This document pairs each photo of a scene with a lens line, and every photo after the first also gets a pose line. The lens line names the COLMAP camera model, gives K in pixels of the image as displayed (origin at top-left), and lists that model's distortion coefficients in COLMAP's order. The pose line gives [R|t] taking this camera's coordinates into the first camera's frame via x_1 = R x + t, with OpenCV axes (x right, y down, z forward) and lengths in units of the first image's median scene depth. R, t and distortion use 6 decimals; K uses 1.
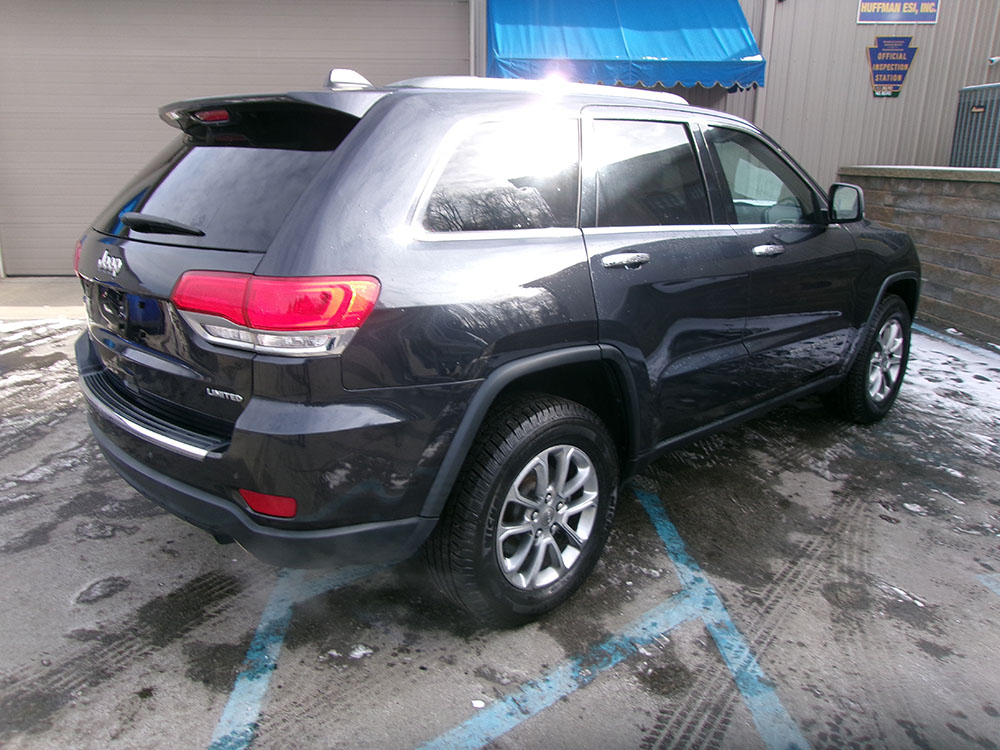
lens RADIAL K [[765.1, 0, 499.5], [0, 765.1, 373.5], [0, 0, 1]] dist [-0.015475, 0.031761]
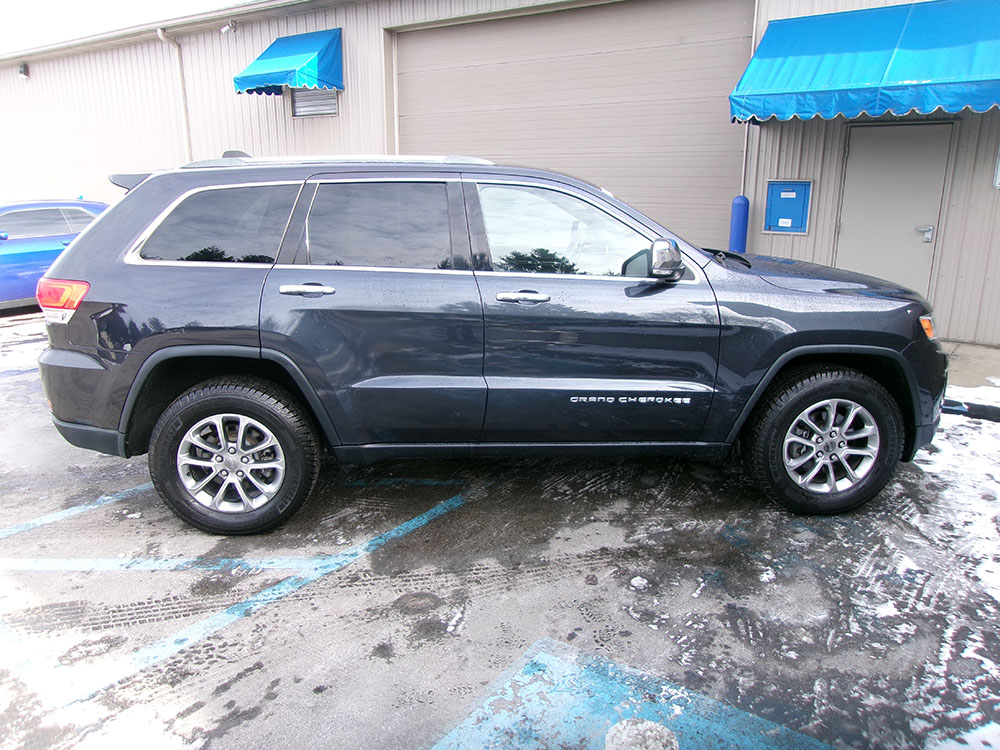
lens RADIAL K [[765.1, 0, 497.2], [0, 765.1, 379.0], [0, 0, 1]] dist [-0.015475, 0.031761]
pose [[0.770302, 0.157758, -0.617856, 0.688989], [-0.170431, 0.984601, 0.038917, -0.057437], [0.614482, 0.075324, 0.785327, 0.092547]]
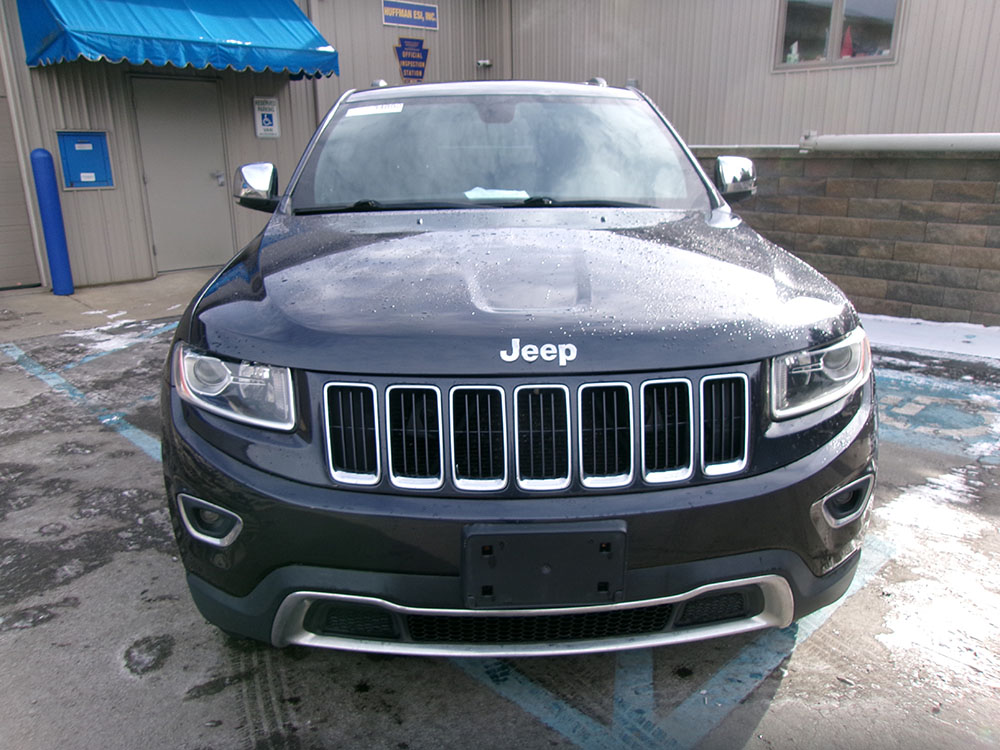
lens RADIAL K [[765.1, 0, 495.4], [0, 765.1, 369.3], [0, 0, 1]] dist [-0.015475, 0.031761]
pose [[0.759237, -0.195642, 0.620712, -0.396245], [0.193071, 0.978520, 0.072260, -0.002251], [-0.621517, 0.064979, 0.780701, 0.061724]]
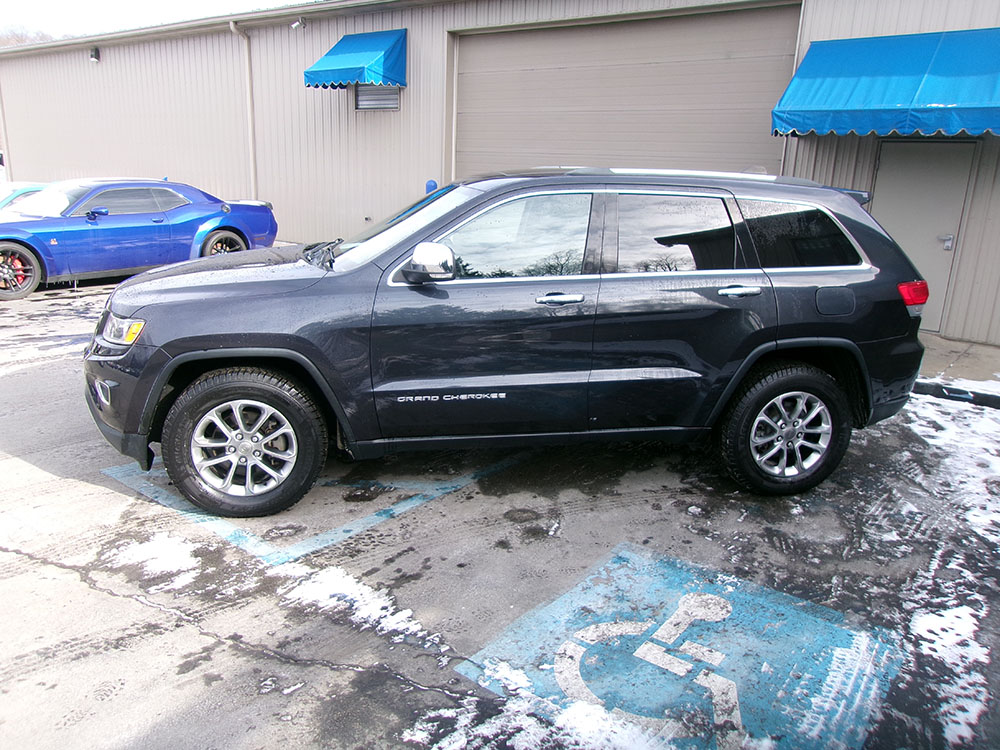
lens RADIAL K [[765.1, 0, 499.3], [0, 765.1, 378.2], [0, 0, 1]] dist [-0.015475, 0.031761]
pose [[0.750713, 0.196275, -0.630799, 0.742913], [-0.211067, 0.976060, 0.052513, -0.017489], [0.626004, 0.093719, 0.774168, -0.099808]]
